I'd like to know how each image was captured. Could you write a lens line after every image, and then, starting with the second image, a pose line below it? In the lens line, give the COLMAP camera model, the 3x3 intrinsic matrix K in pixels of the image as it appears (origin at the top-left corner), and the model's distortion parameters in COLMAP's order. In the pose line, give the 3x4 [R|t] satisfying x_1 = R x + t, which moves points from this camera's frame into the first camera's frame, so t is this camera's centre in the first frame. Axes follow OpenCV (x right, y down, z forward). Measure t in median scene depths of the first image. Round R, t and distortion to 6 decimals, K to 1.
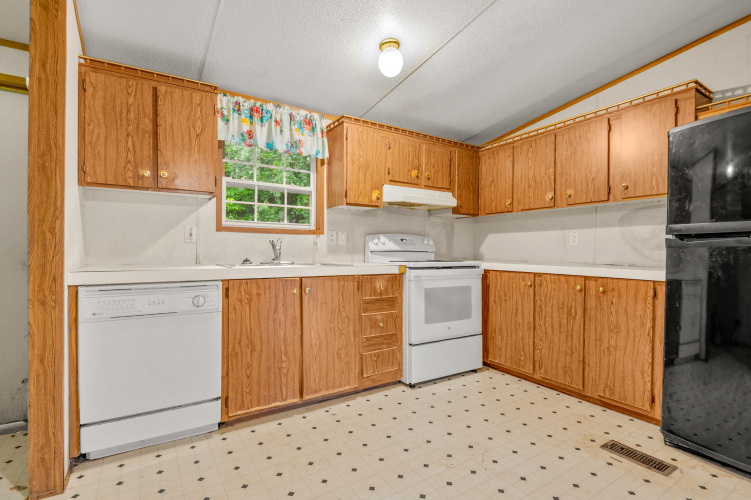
lens RADIAL K [[354.2, 0, 378.4], [0, 354.2, 255.6], [0, 0, 1]] dist [0.002166, -0.000054]
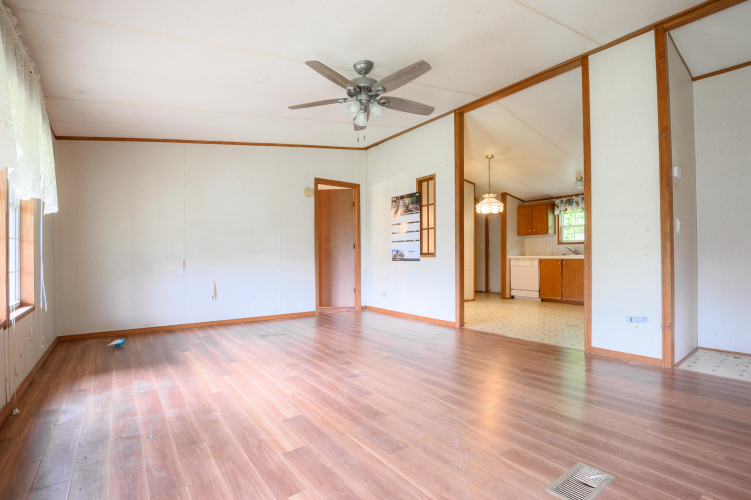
lens RADIAL K [[351.0, 0, 374.0], [0, 351.0, 257.2], [0, 0, 1]] dist [0.001852, -0.012679]
pose [[0.075031, -0.008759, -0.997143, 2.902244], [-0.017785, 0.999791, -0.010120, 0.115901], [0.997023, 0.018494, 0.074859, -0.918106]]
